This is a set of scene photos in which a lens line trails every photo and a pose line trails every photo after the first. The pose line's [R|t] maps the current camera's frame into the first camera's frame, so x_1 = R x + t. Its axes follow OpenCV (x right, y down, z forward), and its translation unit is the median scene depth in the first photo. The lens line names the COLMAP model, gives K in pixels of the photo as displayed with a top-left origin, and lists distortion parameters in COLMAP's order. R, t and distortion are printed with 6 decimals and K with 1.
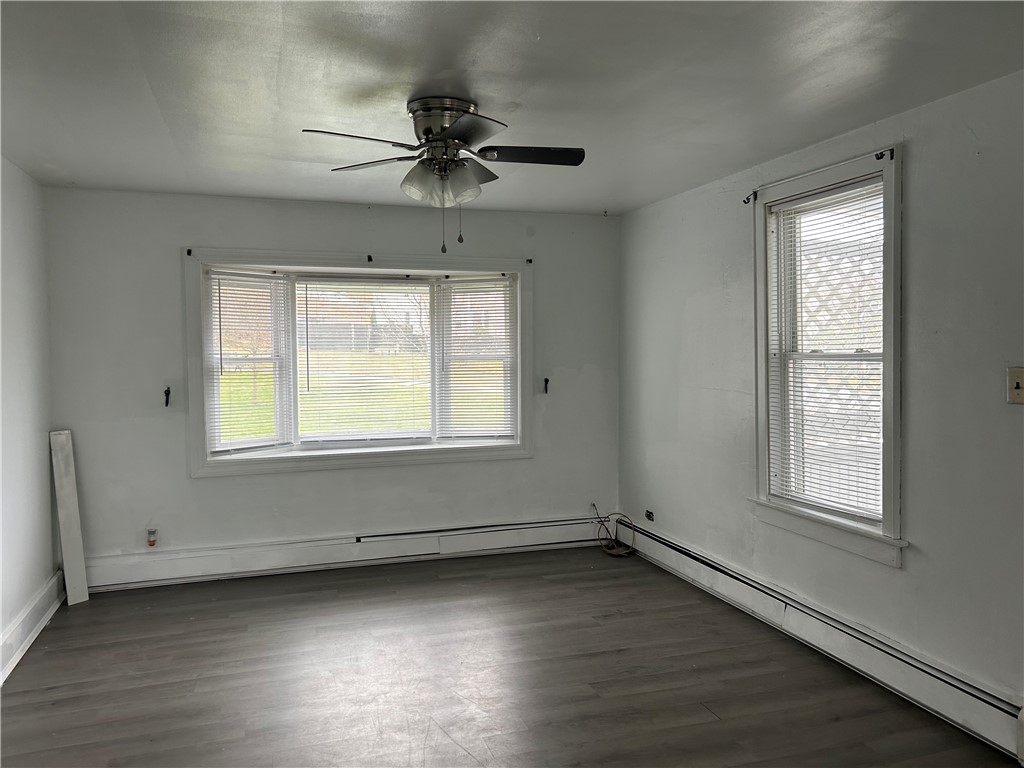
lens RADIAL K [[768.7, 0, 511.8], [0, 768.7, 377.2], [0, 0, 1]] dist [0.053867, -0.057586]
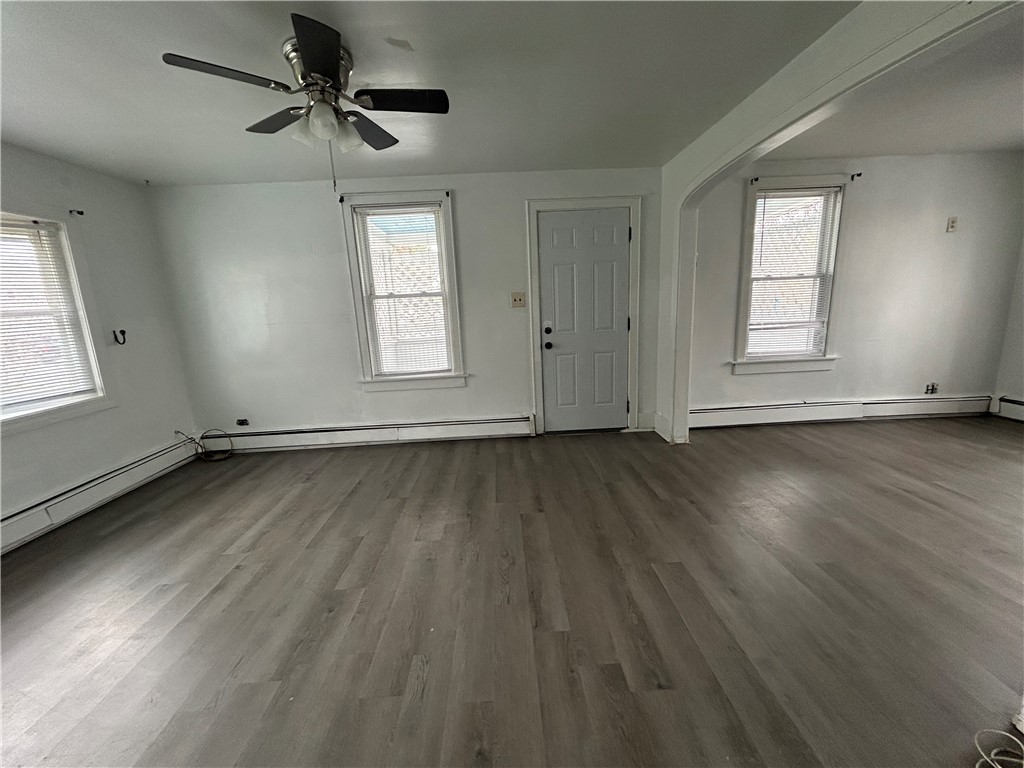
lens RADIAL K [[409.8, 0, 509.8], [0, 409.8, 384.5], [0, 0, 1]] dist [-0.002412, 0.001346]
pose [[0.285862, -0.195207, 0.938178, -0.449933], [0.086959, 0.980277, 0.177470, 0.027652], [-0.954317, 0.030851, 0.297199, 0.387102]]
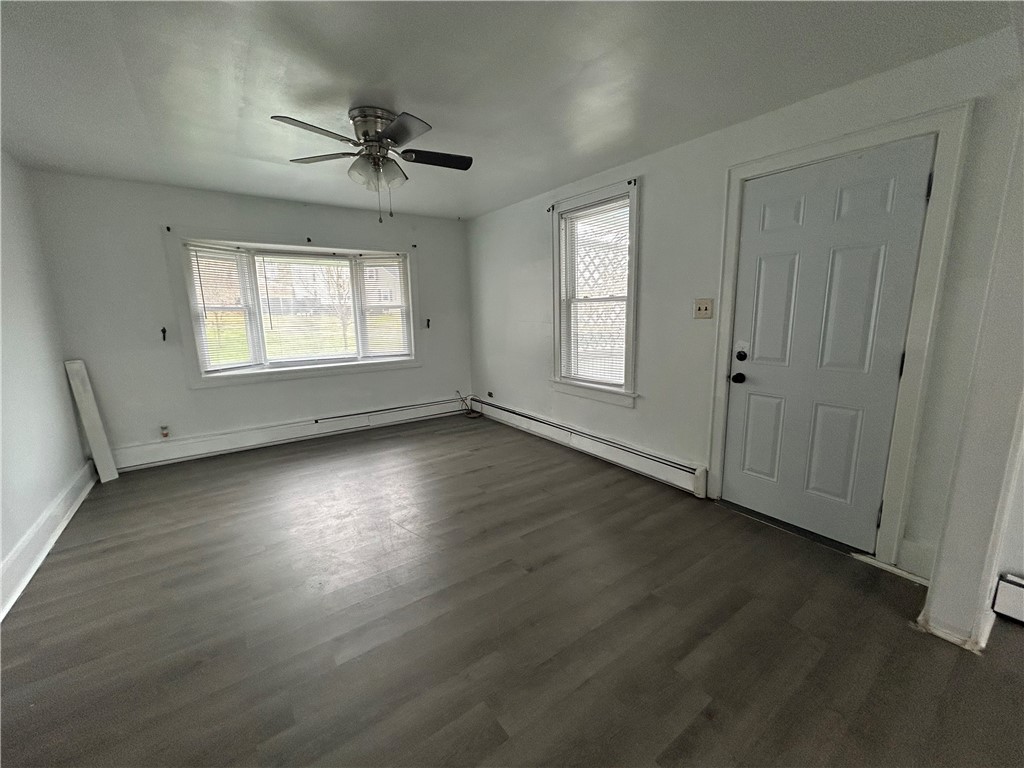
lens RADIAL K [[409.8, 0, 511.7], [0, 409.8, 383.0], [0, 0, 1]] dist [-0.002412, 0.001346]
pose [[0.953940, -0.061443, 0.293638, -0.067140], [0.021850, 0.990432, 0.136262, 0.027955], [-0.299201, -0.123570, 0.946155, 0.095380]]
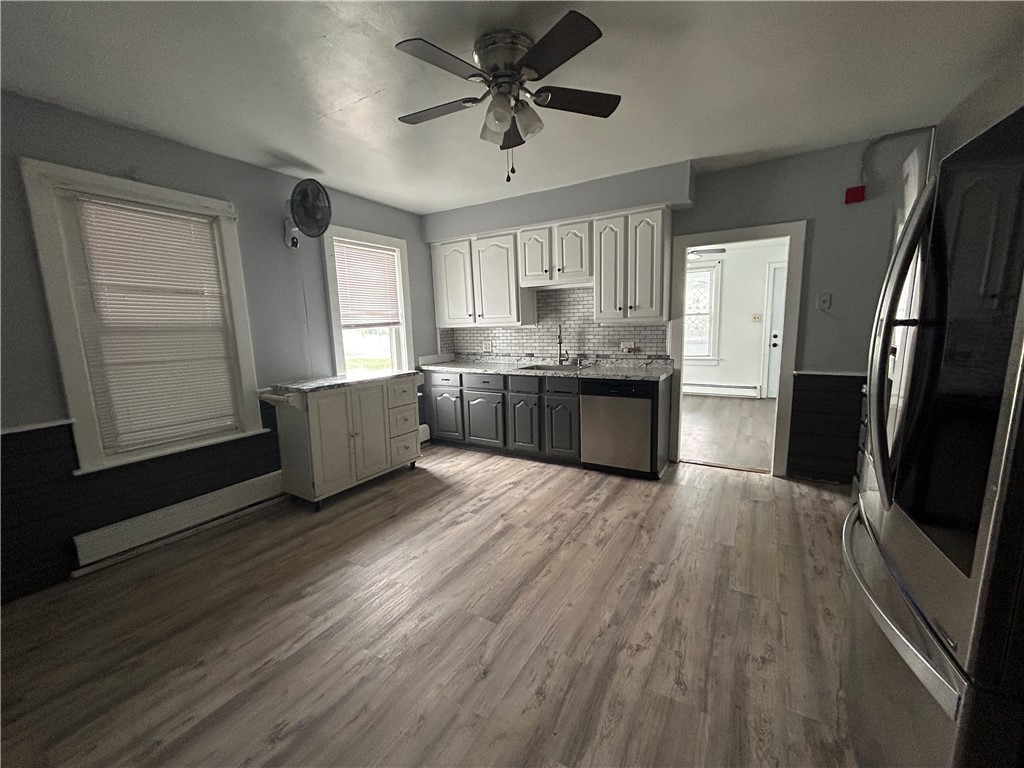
lens RADIAL K [[409.8, 0, 511.2], [0, 409.8, 383.6], [0, 0, 1]] dist [-0.002412, 0.001346]
pose [[0.757364, -0.115802, 0.642642, -1.295477], [0.054774, 0.991947, 0.114194, 0.025270], [-0.650691, -0.051286, 0.757608, 0.049178]]
